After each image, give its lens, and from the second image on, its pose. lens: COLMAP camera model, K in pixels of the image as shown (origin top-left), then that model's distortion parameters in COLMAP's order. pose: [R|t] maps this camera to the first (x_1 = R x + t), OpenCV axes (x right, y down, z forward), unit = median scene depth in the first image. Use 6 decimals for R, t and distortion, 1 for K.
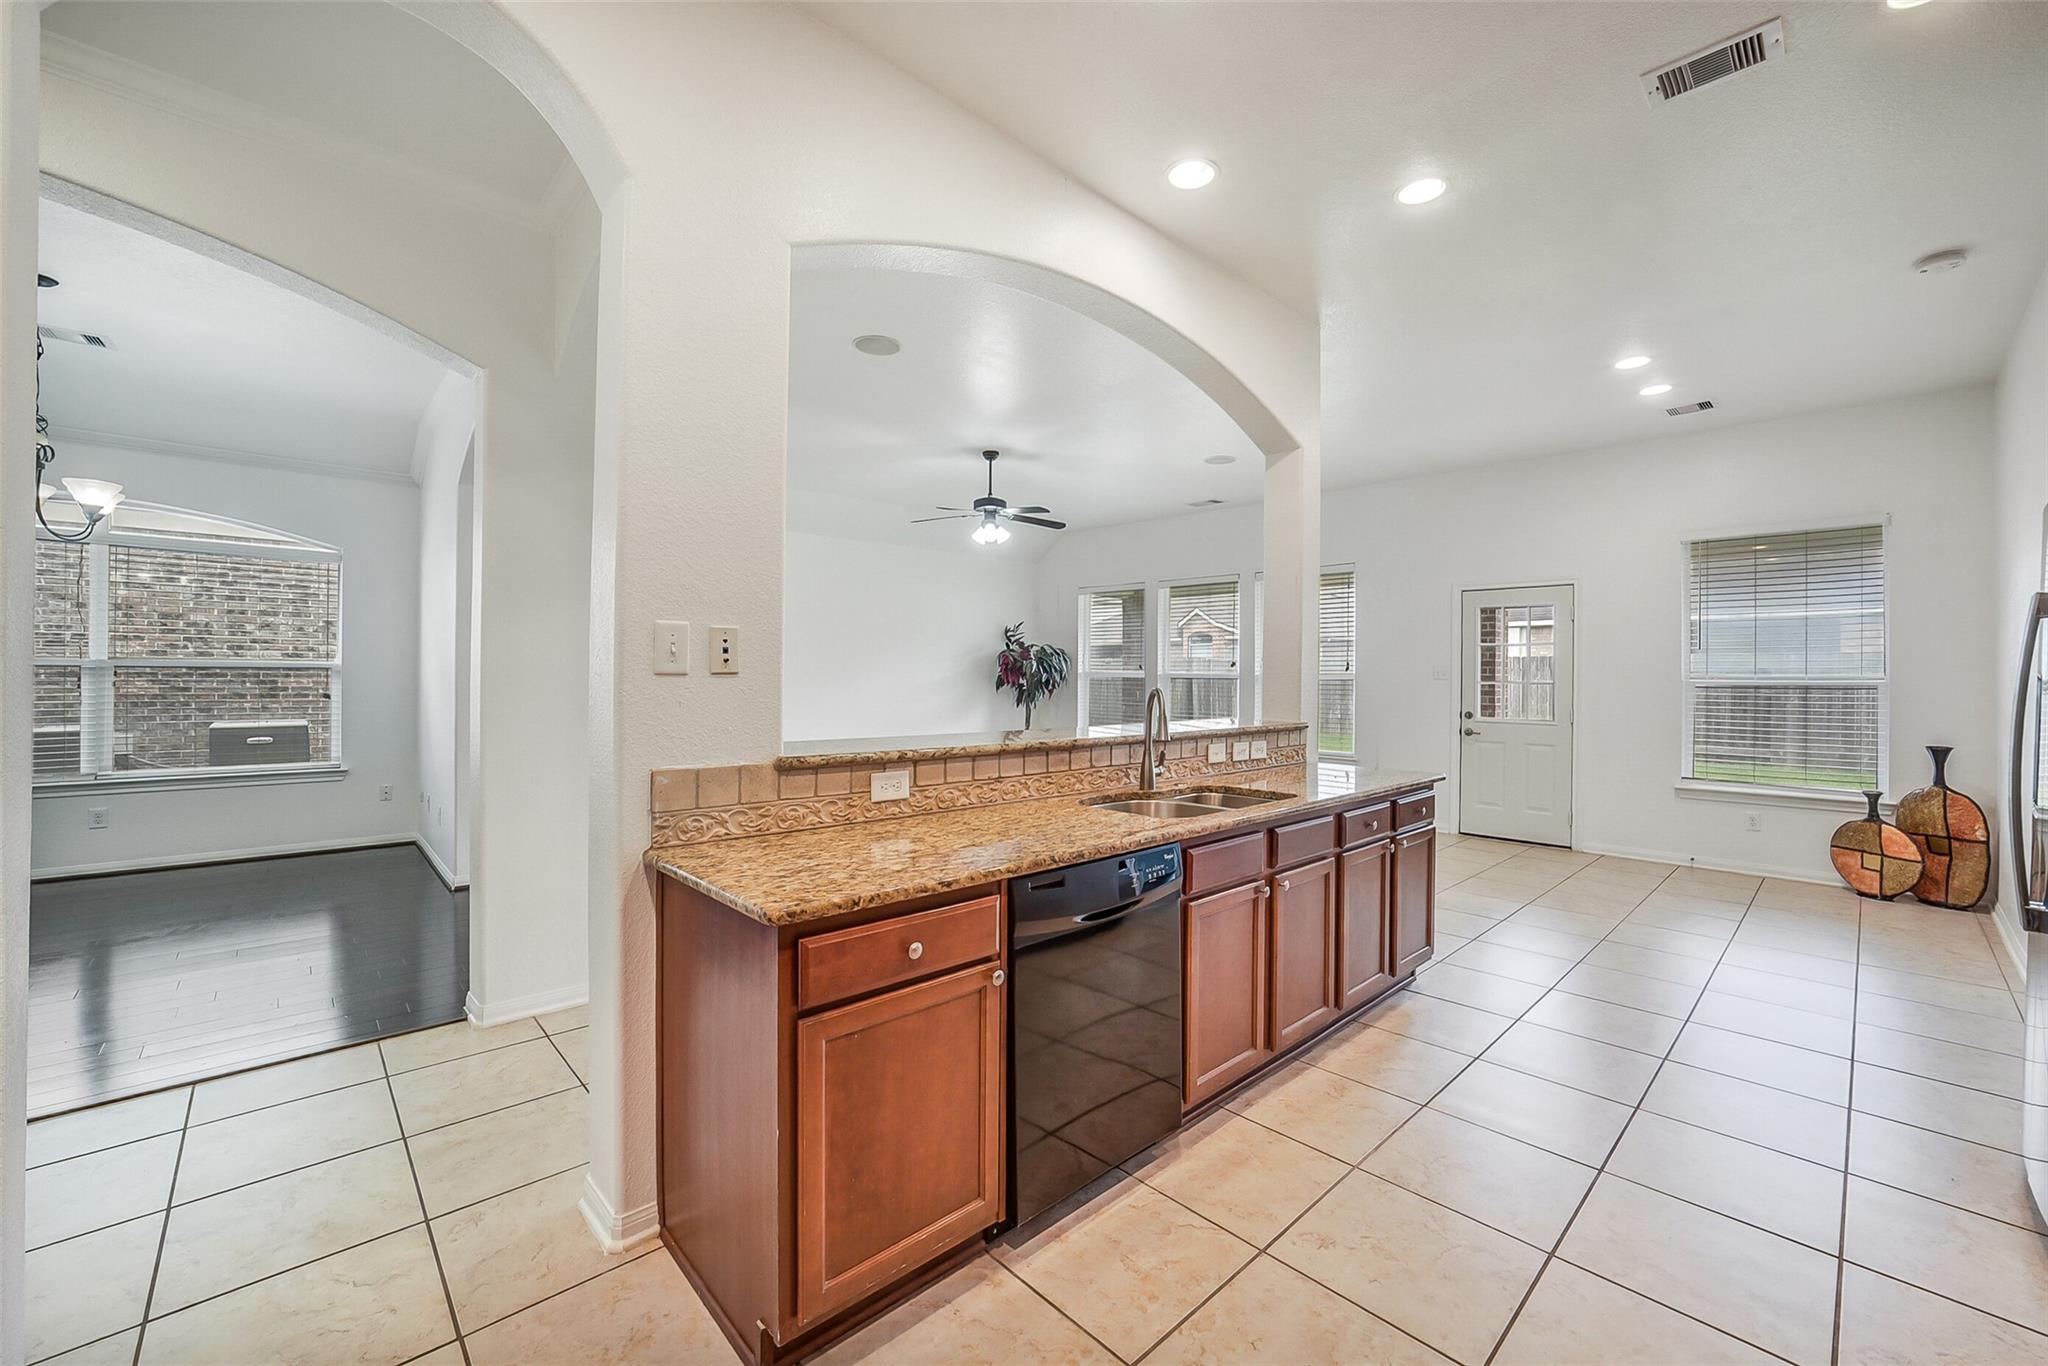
lens RADIAL K [[803.9, 0, 1038.2], [0, 803.9, 681.8], [0, 0, 1]] dist [-0.021355, 0.002031]
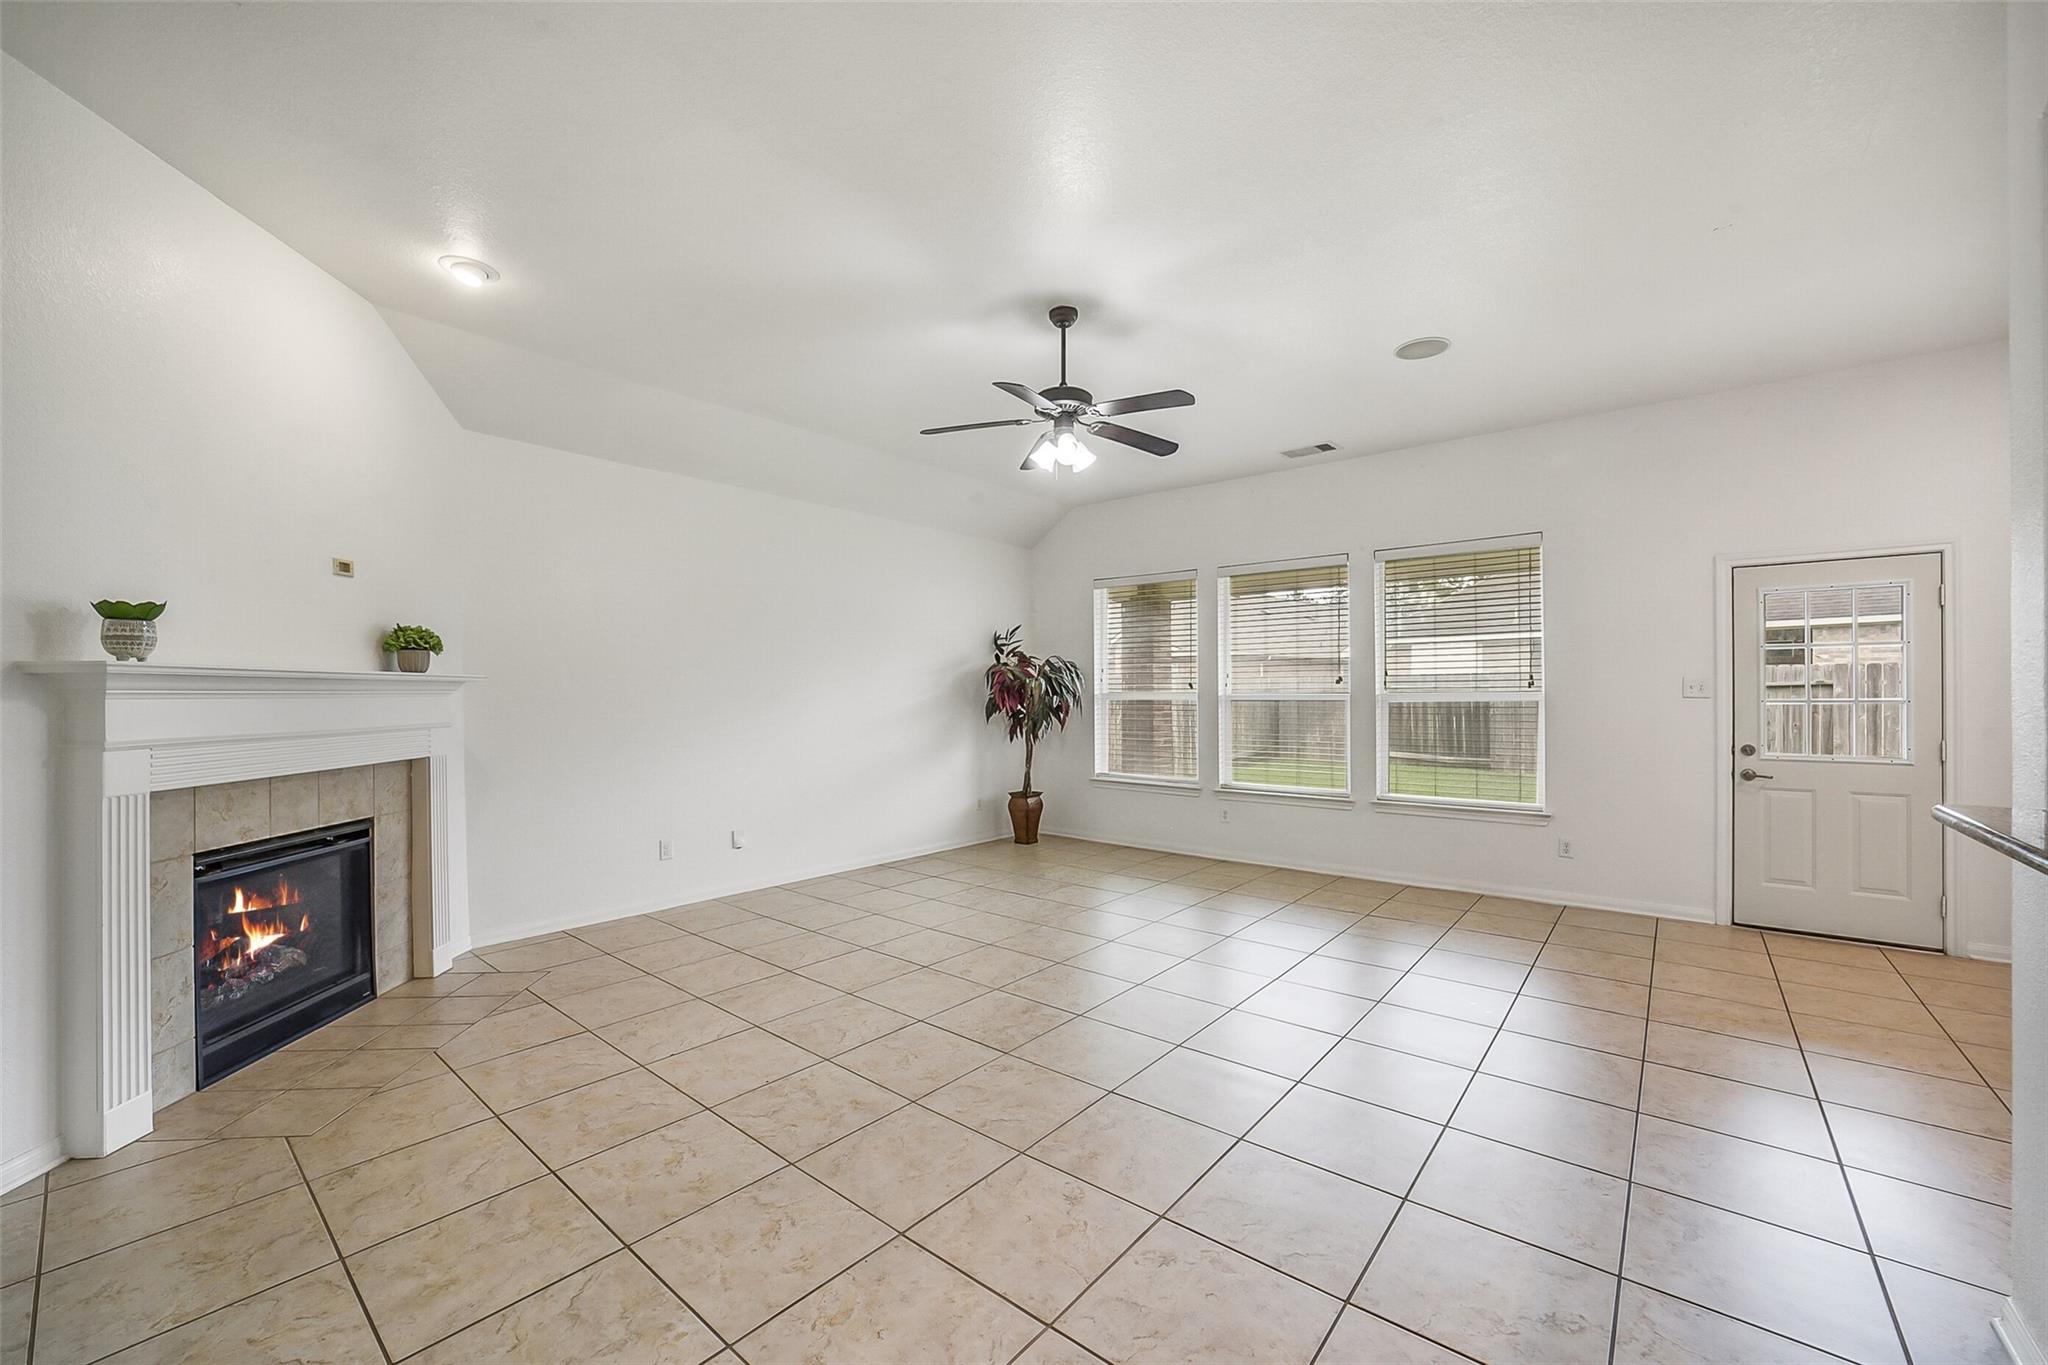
lens RADIAL K [[803.9, 0, 1032.6], [0, 803.9, 684.4], [0, 0, 1]] dist [-0.021355, 0.002031]
pose [[0.992656, -0.008832, 0.120648, -0.115466], [0.011779, 0.999649, -0.023731, -0.004268], [-0.120396, 0.024978, 0.992412, 0.331577]]
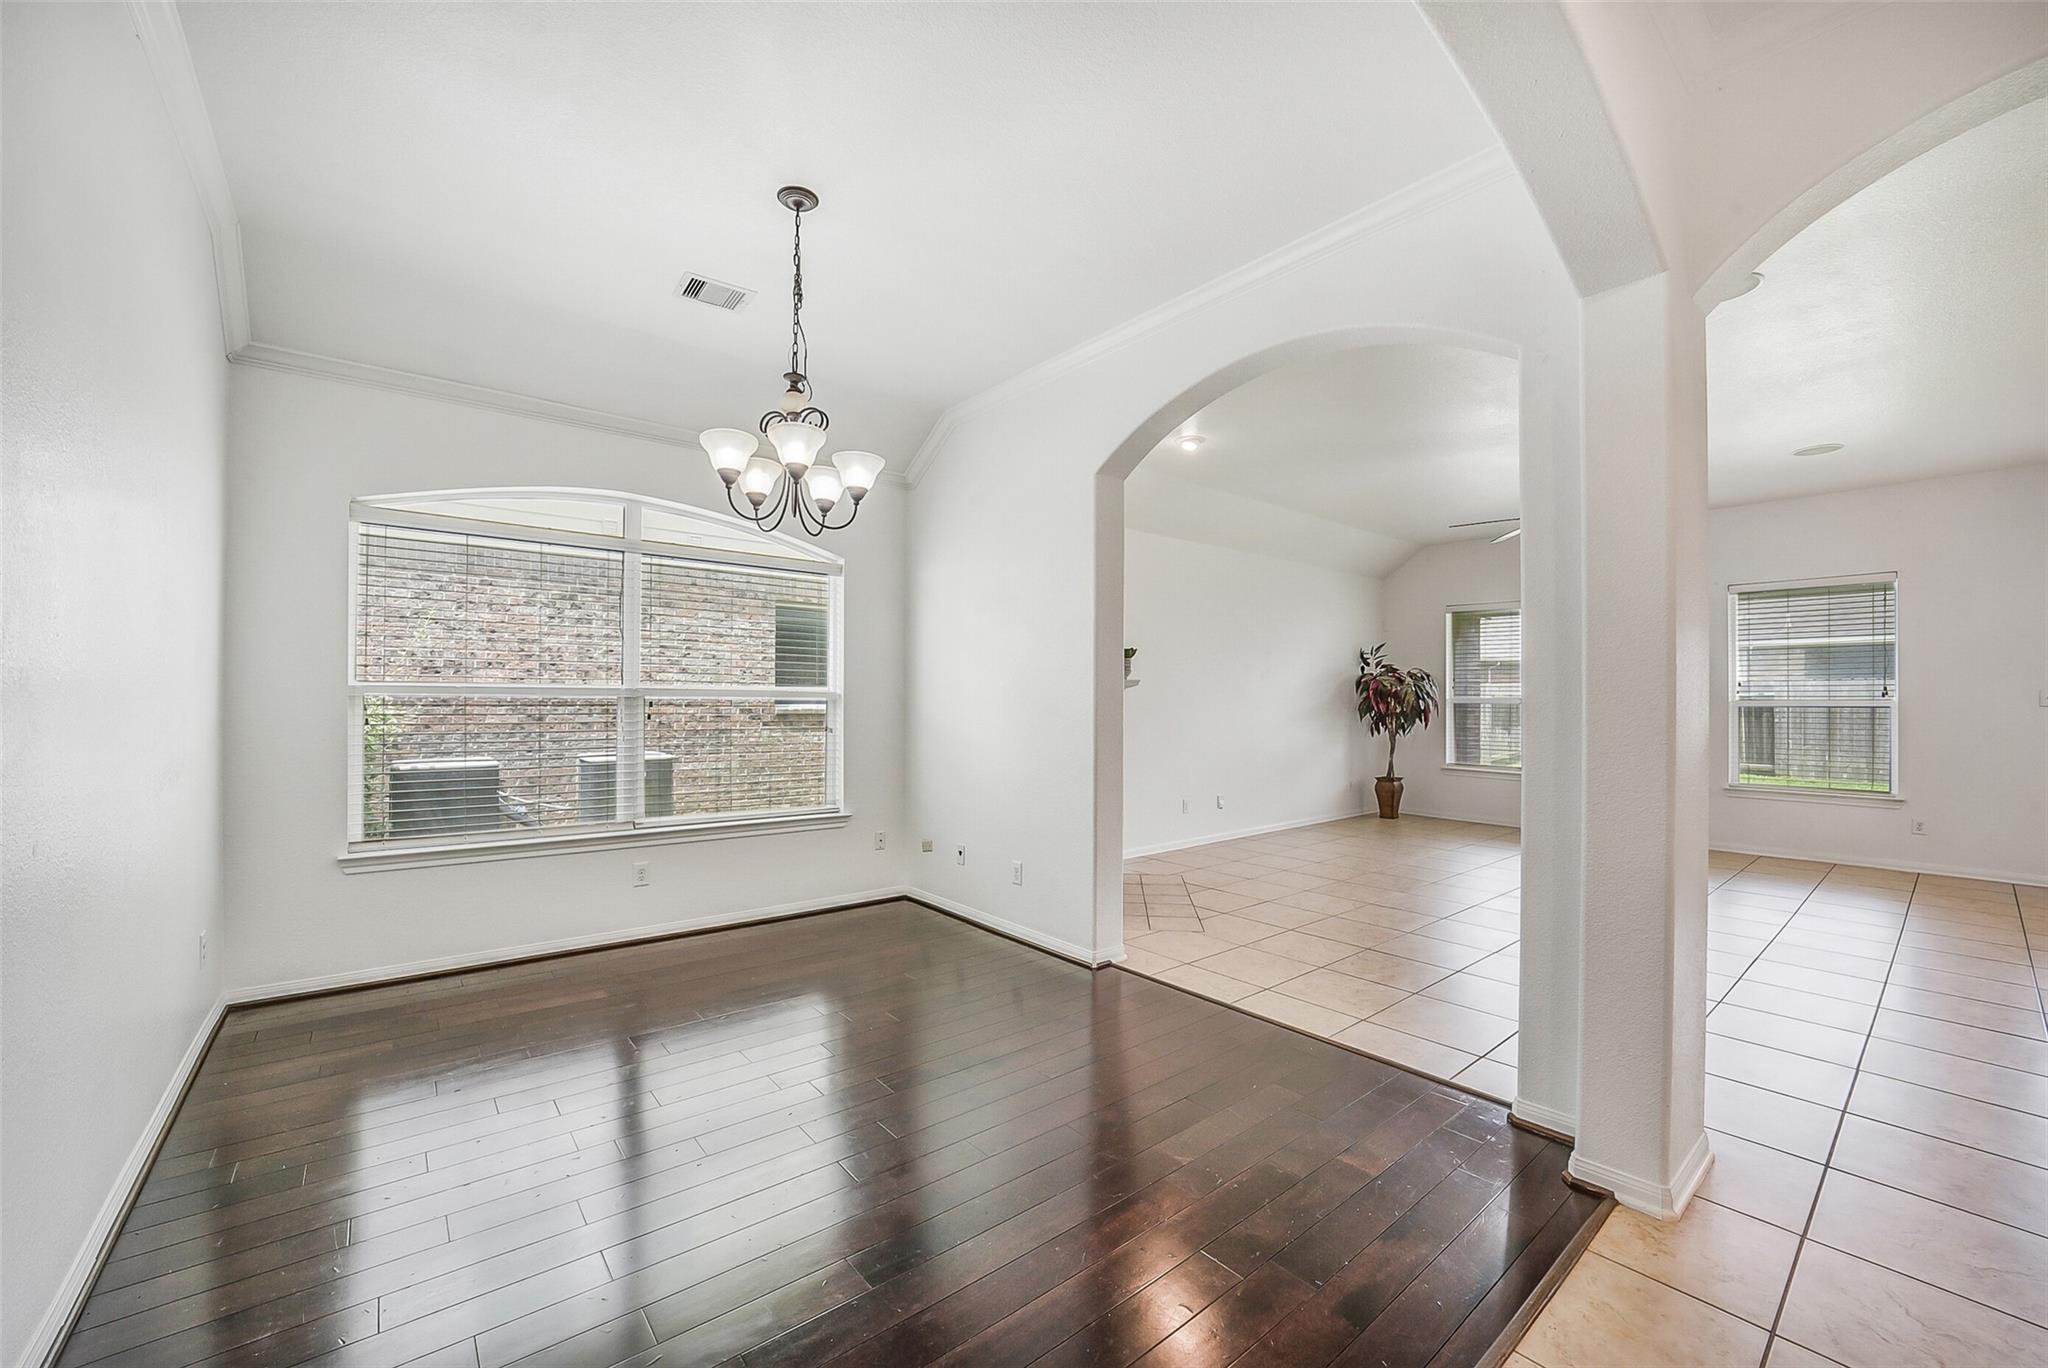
lens RADIAL K [[803.9, 0, 1030.7], [0, 803.9, 691.5], [0, 0, 1]] dist [-0.021355, 0.002031]
pose [[0.998039, -0.003216, -0.062513, -0.432296], [0.002068, 0.999828, -0.018426, -0.004947], [0.062561, 0.018261, 0.997874, 0.092826]]
